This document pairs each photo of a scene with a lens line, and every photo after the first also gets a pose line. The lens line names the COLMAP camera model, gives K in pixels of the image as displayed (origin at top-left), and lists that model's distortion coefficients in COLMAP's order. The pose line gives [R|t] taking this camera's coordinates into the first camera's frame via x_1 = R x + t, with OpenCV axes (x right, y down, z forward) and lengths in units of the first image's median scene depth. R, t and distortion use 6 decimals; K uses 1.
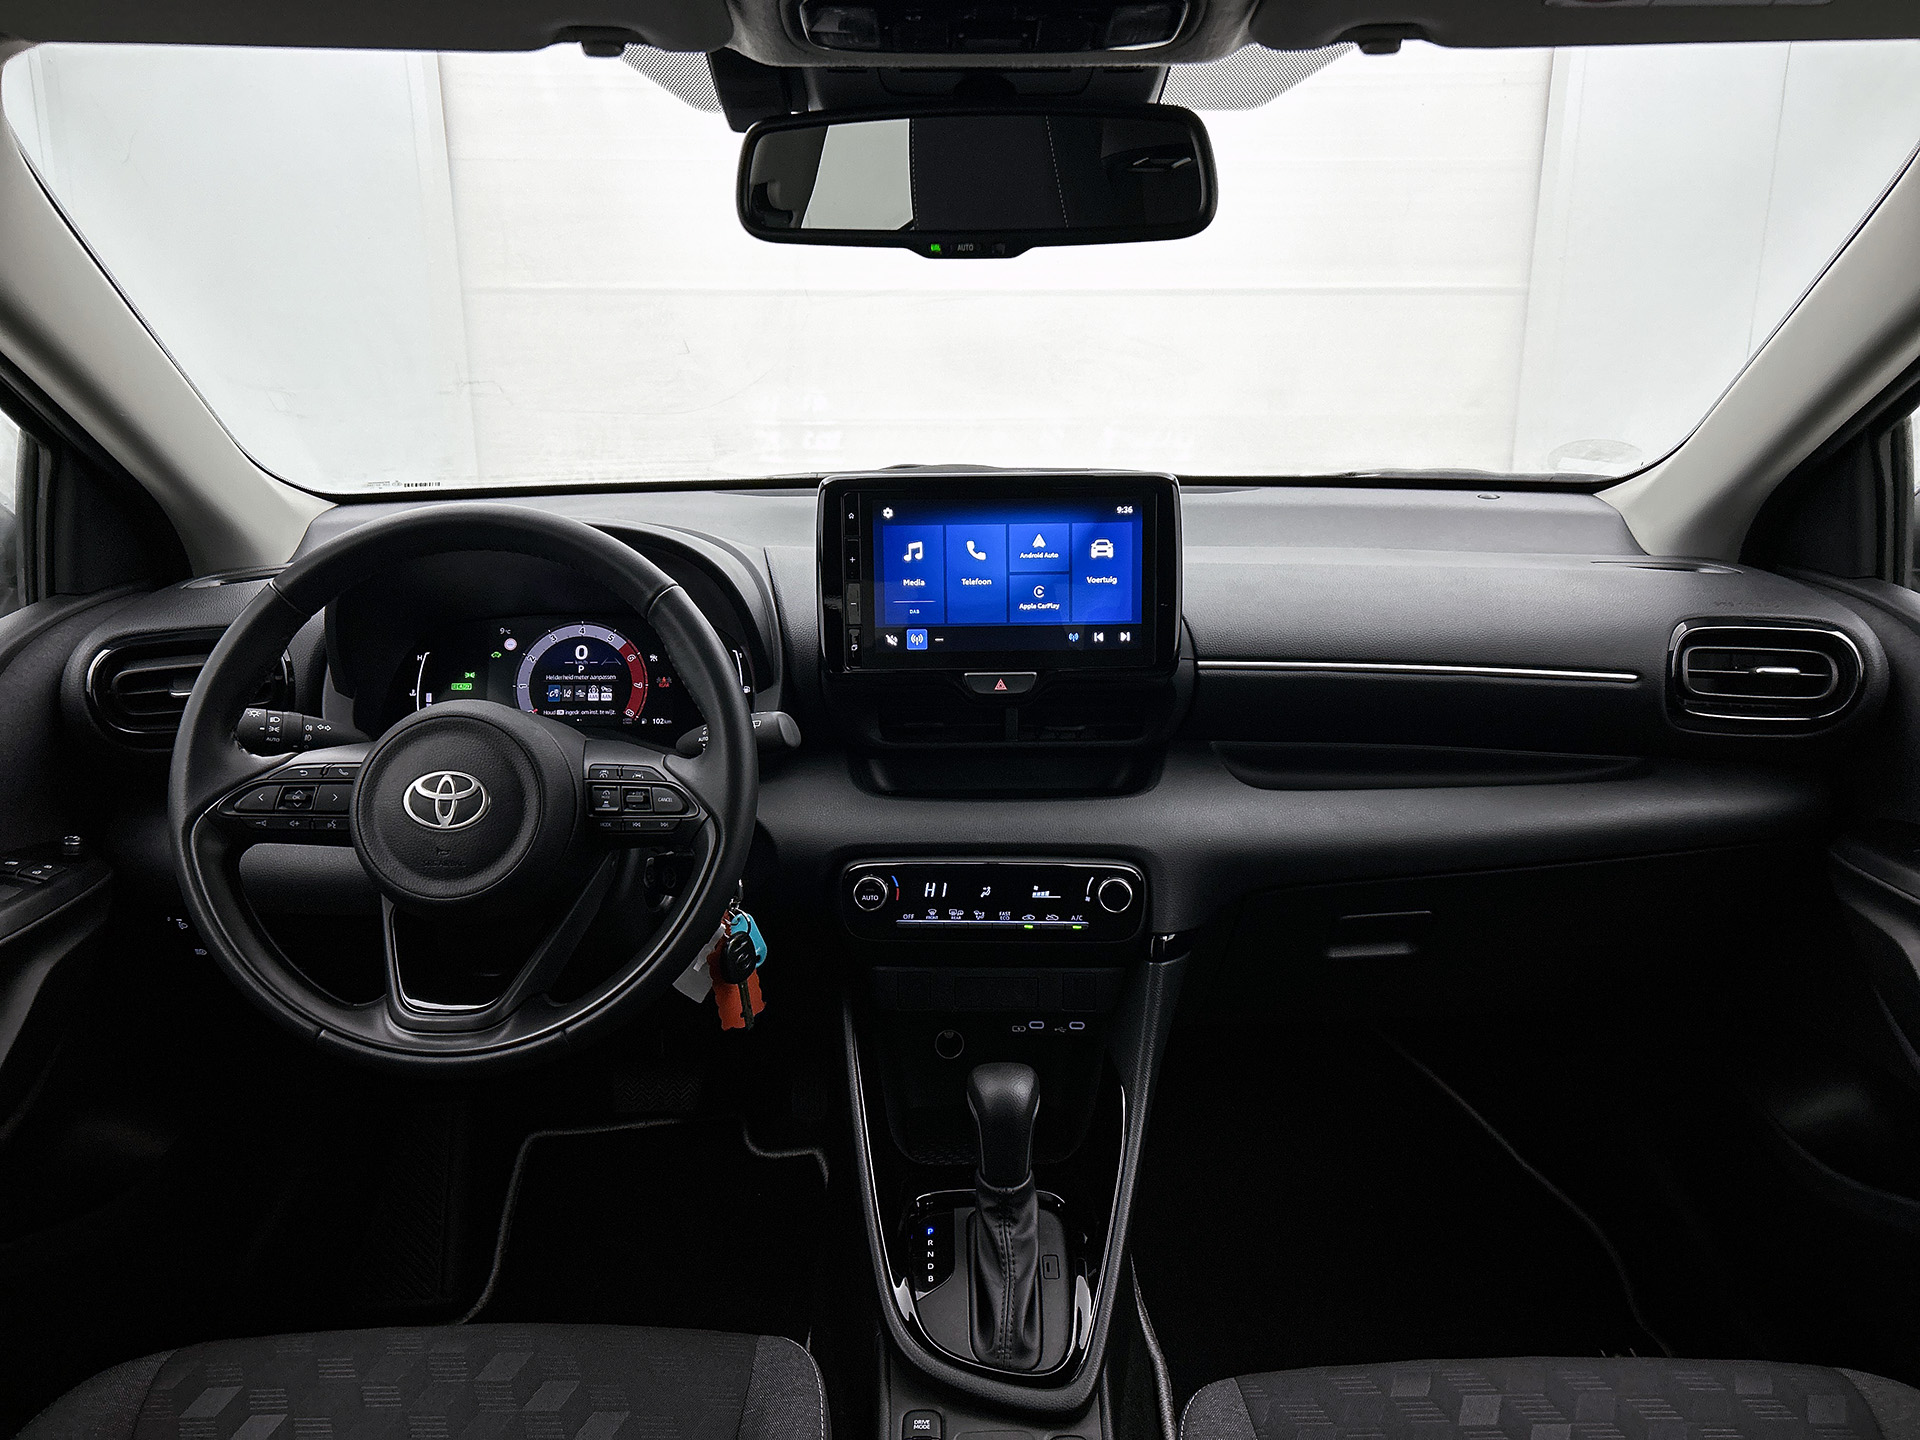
lens RADIAL K [[1434.9, 0, 965.1], [0, 1434.9, 763.5], [0, 0, 1]] dist [0.087825, -0.114980]
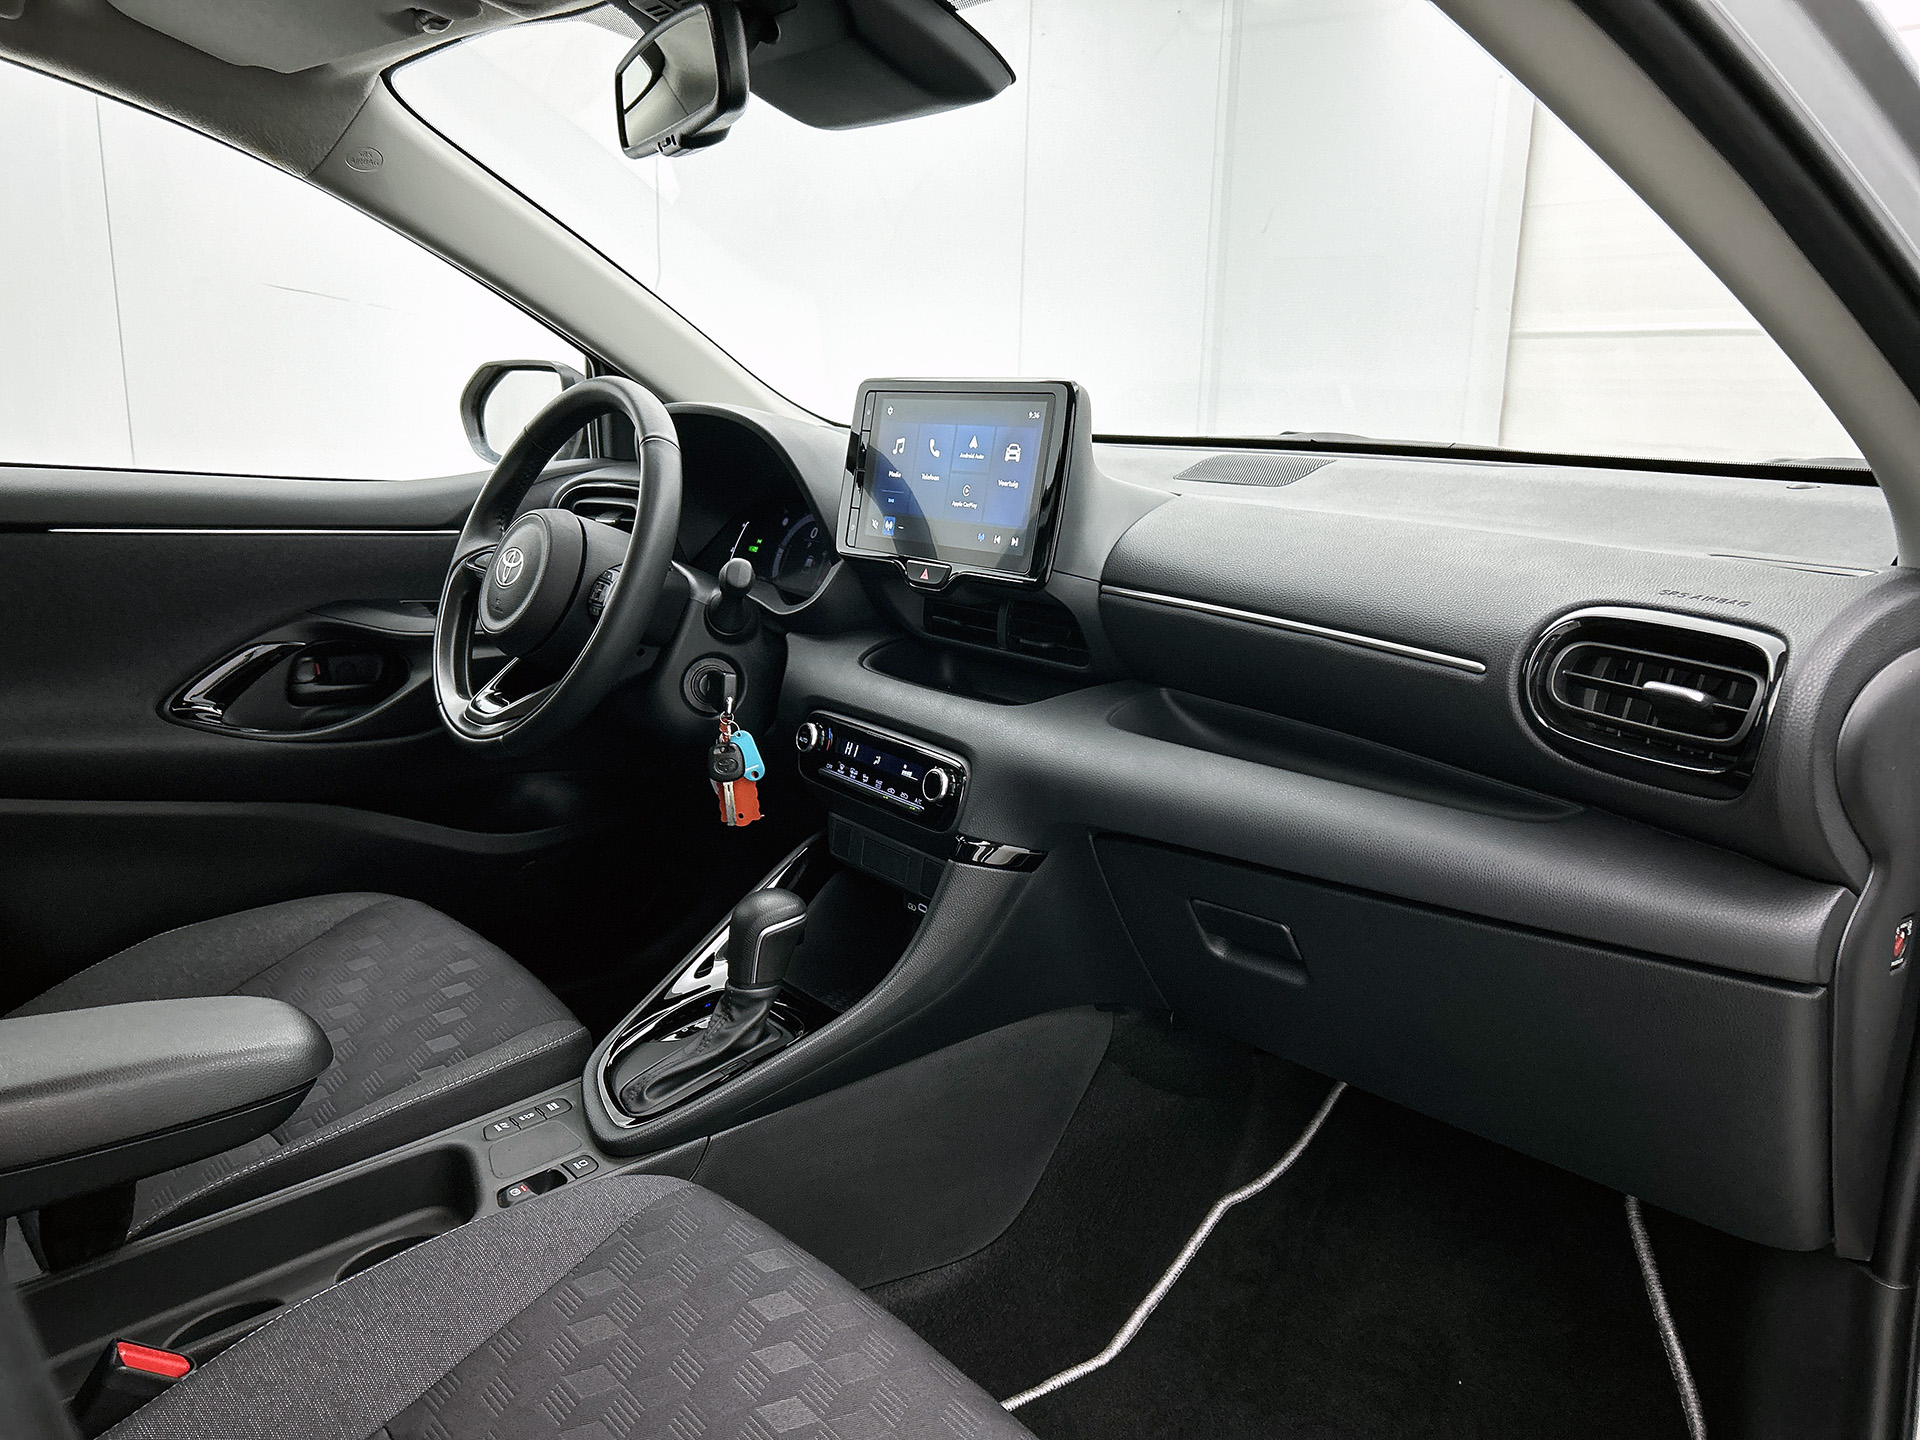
lens RADIAL K [[1434.9, 0, 965.1], [0, 1434.9, 763.5], [0, 0, 1]] dist [0.087825, -0.114980]
pose [[0.632414, 0.210758, -0.745408, 0.871061], [-0.254774, 0.965332, 0.056786, 0.013126], [0.731534, 0.153998, 0.664185, 0.331038]]
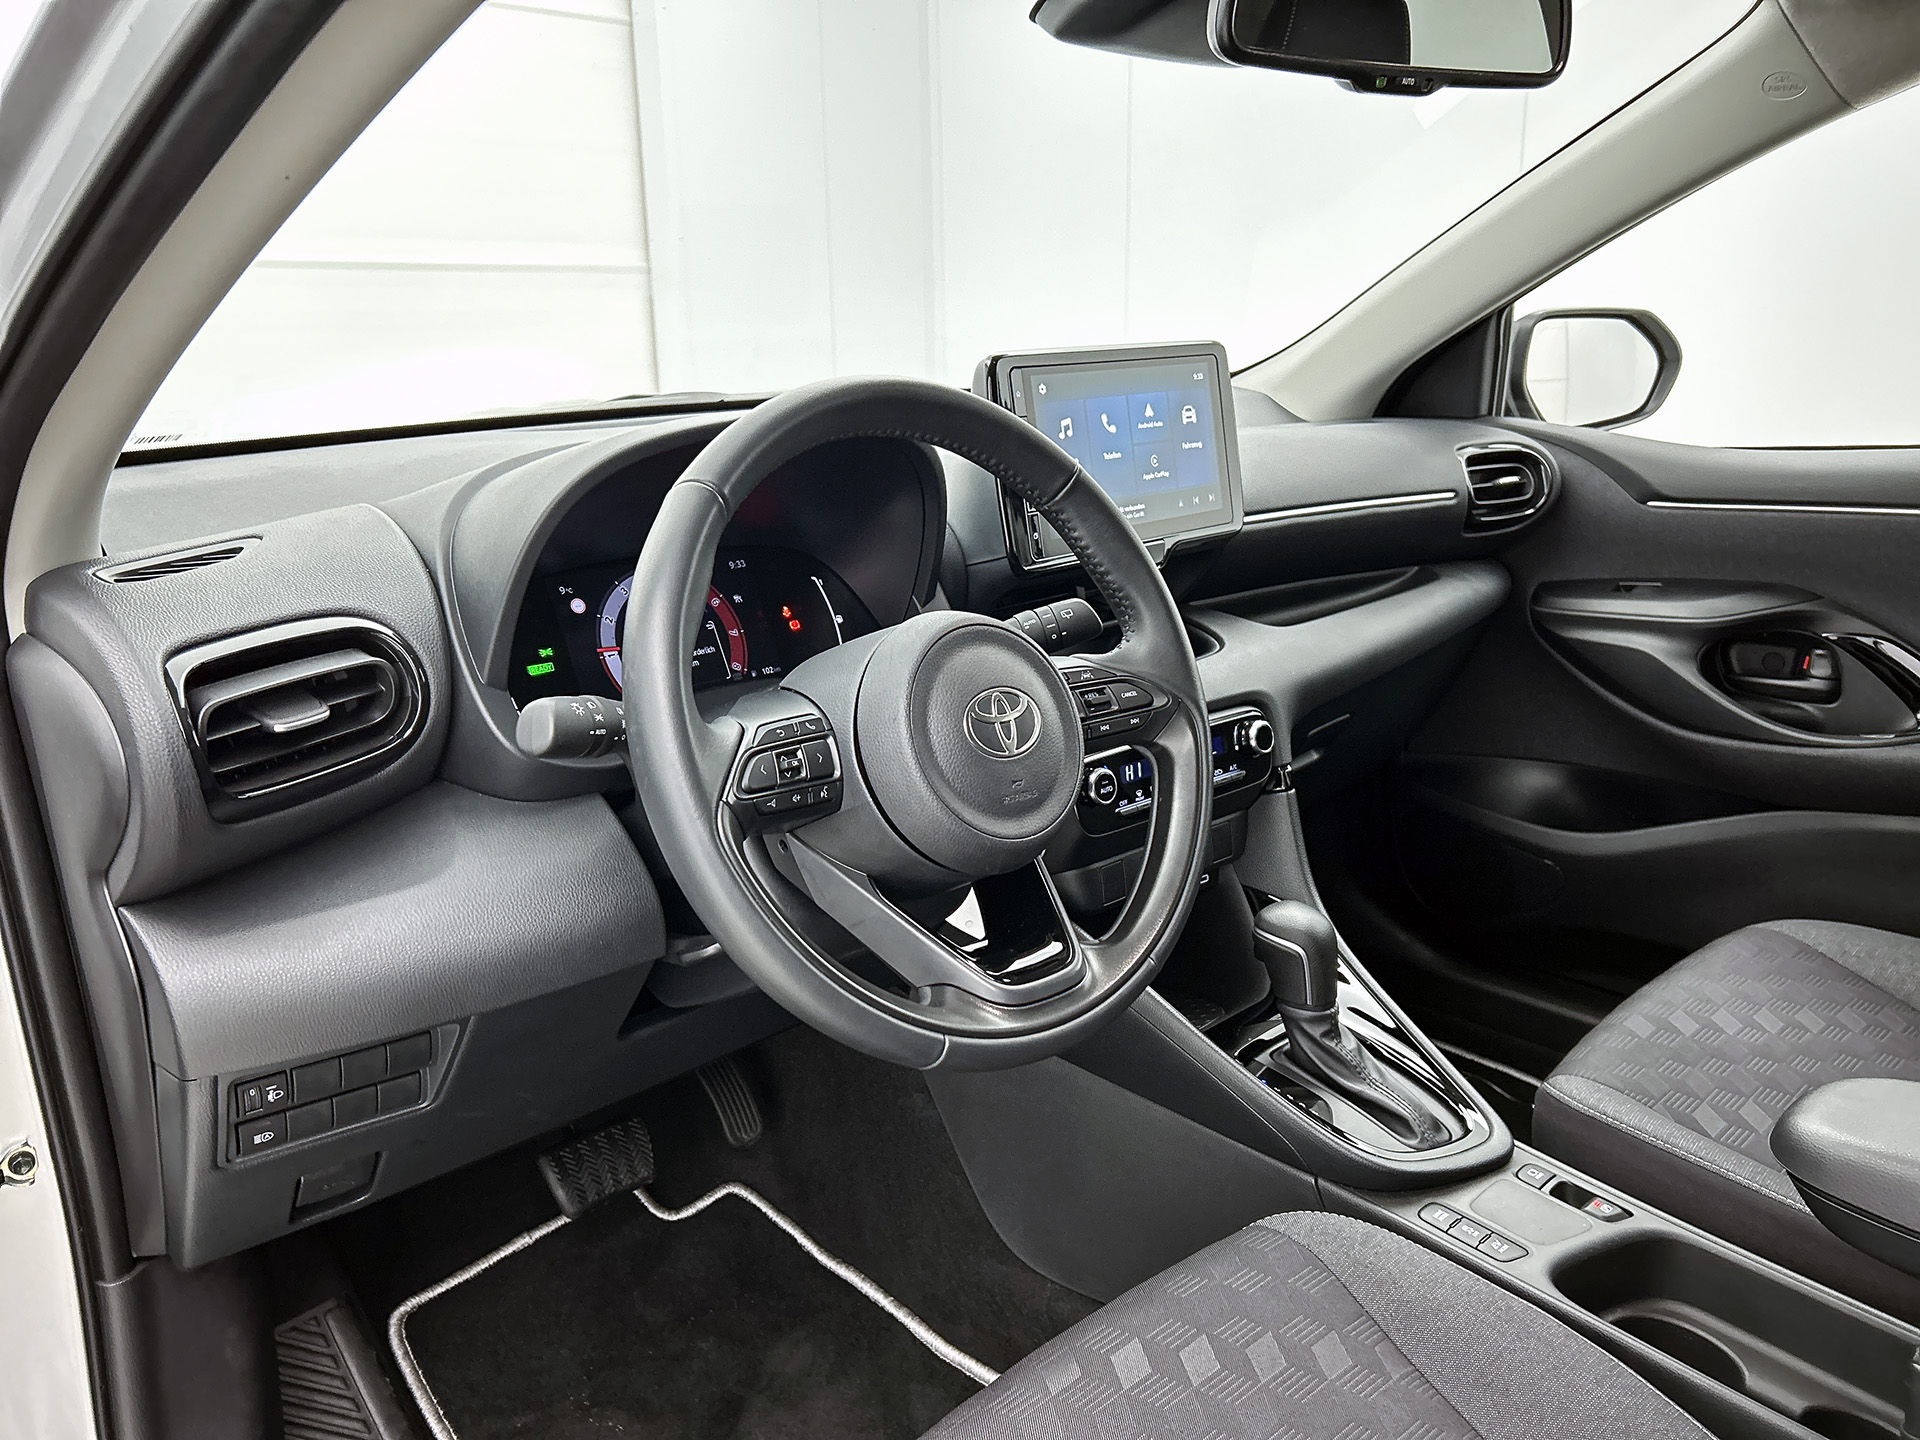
lens RADIAL K [[1434.9, 0, 965.1], [0, 1434.9, 763.5], [0, 0, 1]] dist [0.087825, -0.114980]
pose [[0.740671, -0.209668, 0.638314, -0.740001], [0.216790, 0.973825, 0.068321, -0.009790], [-0.635931, 0.087777, 0.766738, 0.320513]]
